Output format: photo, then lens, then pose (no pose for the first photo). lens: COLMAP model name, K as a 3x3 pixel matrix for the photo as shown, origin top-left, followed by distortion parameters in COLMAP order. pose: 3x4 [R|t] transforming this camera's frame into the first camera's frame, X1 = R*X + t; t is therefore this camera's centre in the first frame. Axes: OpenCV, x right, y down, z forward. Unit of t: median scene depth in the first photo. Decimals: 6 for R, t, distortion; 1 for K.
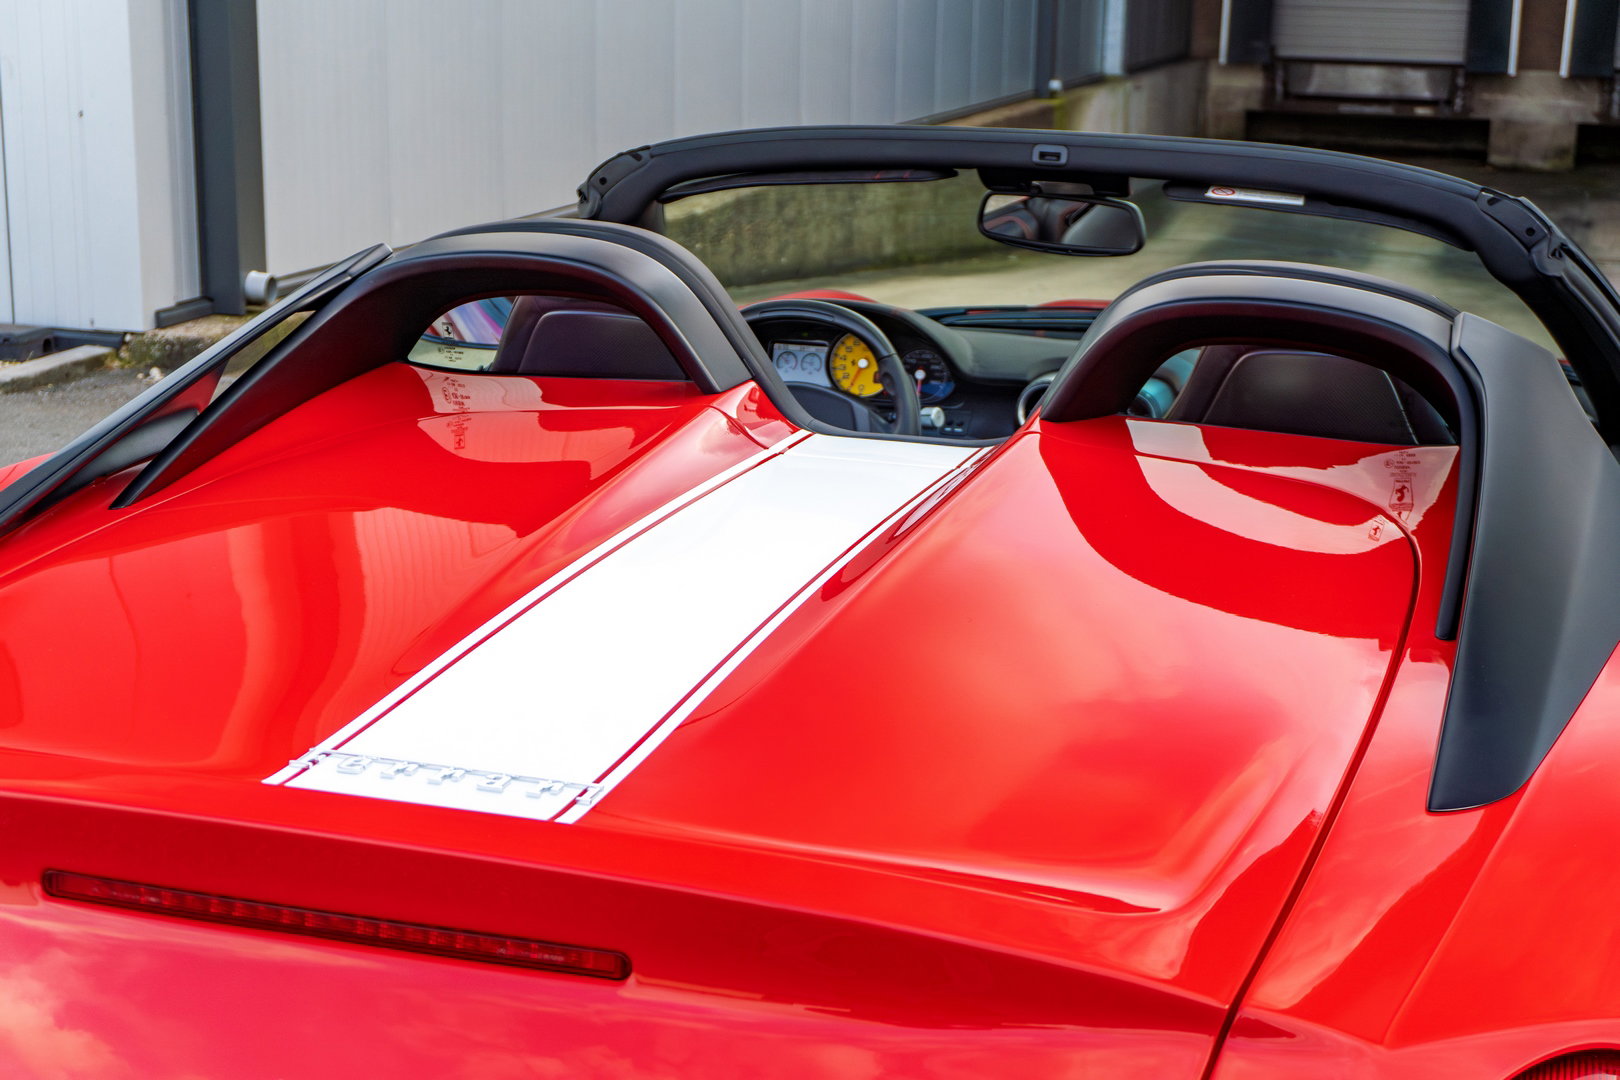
lens RADIAL K [[2426.3, 0, 810.0], [0, 2426.3, 540.0], [0, 0, 1]] dist [-0.018194, -0.041121]
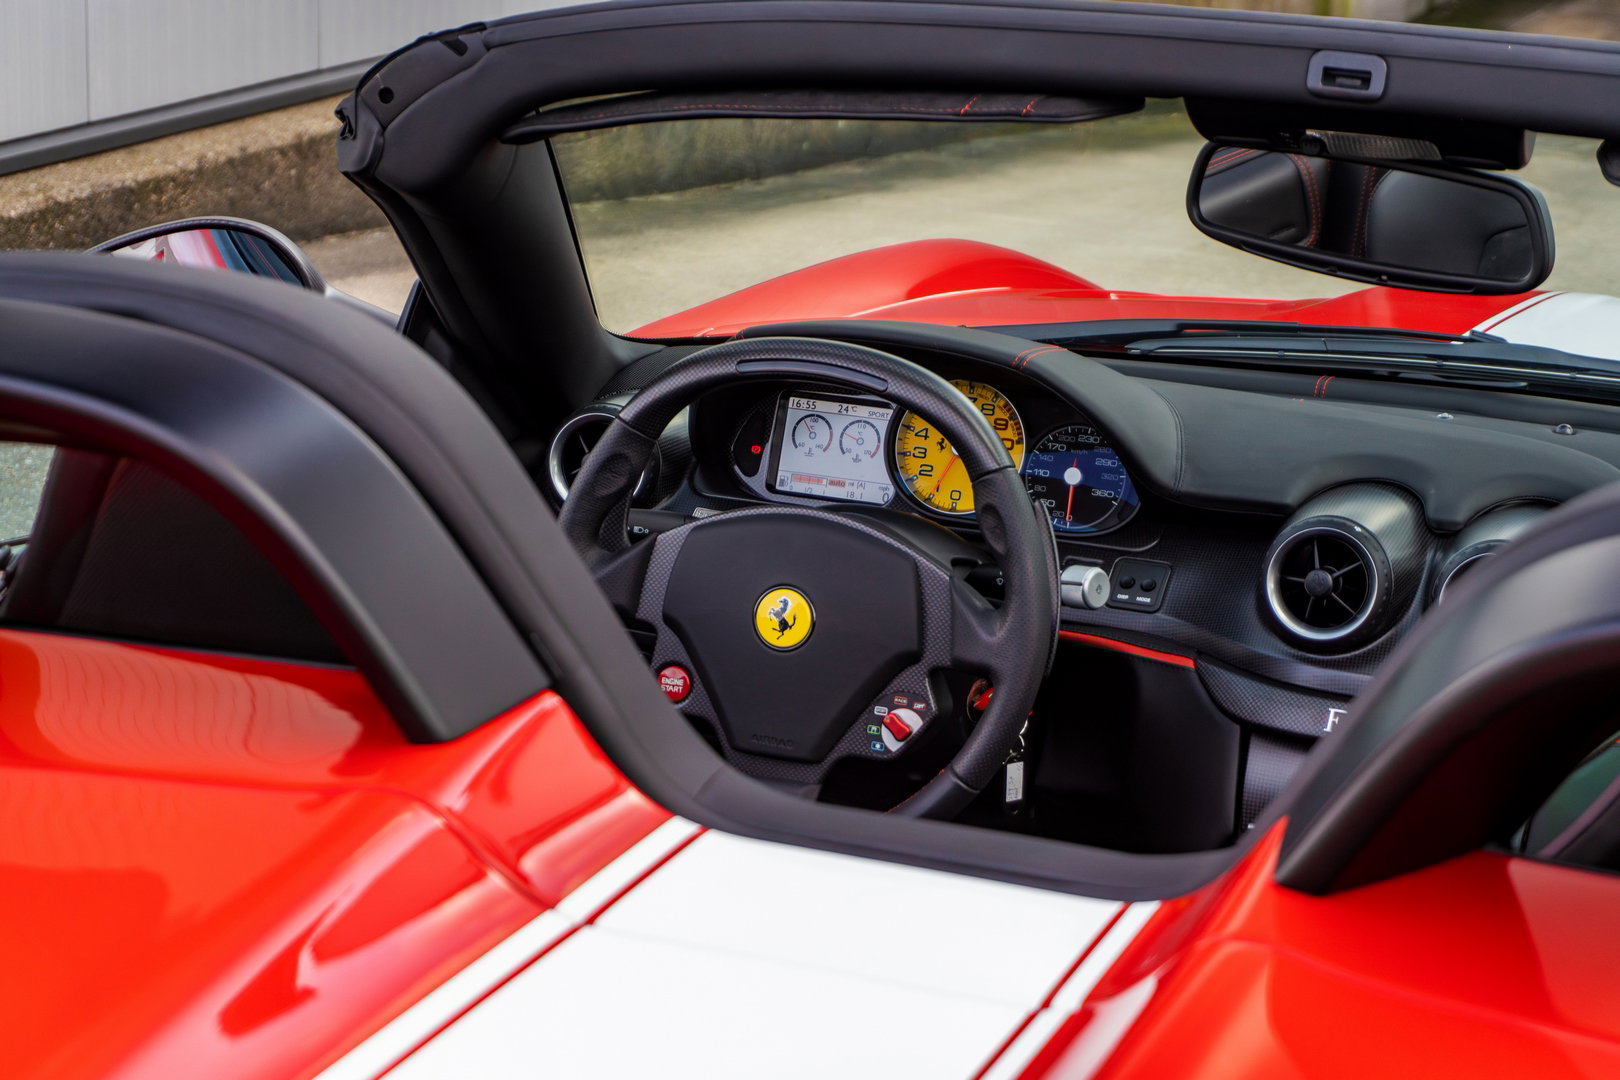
lens RADIAL K [[3358.8, 0, 810.0], [0, 3358.8, 540.0], [0, 0, 1]] dist [-0.038489, -0.567413]
pose [[0.997537, 0.035718, -0.060370, 0.038669], [-0.034168, 0.999064, 0.026514, -0.082224], [0.061261, -0.024386, 0.997824, 0.357303]]
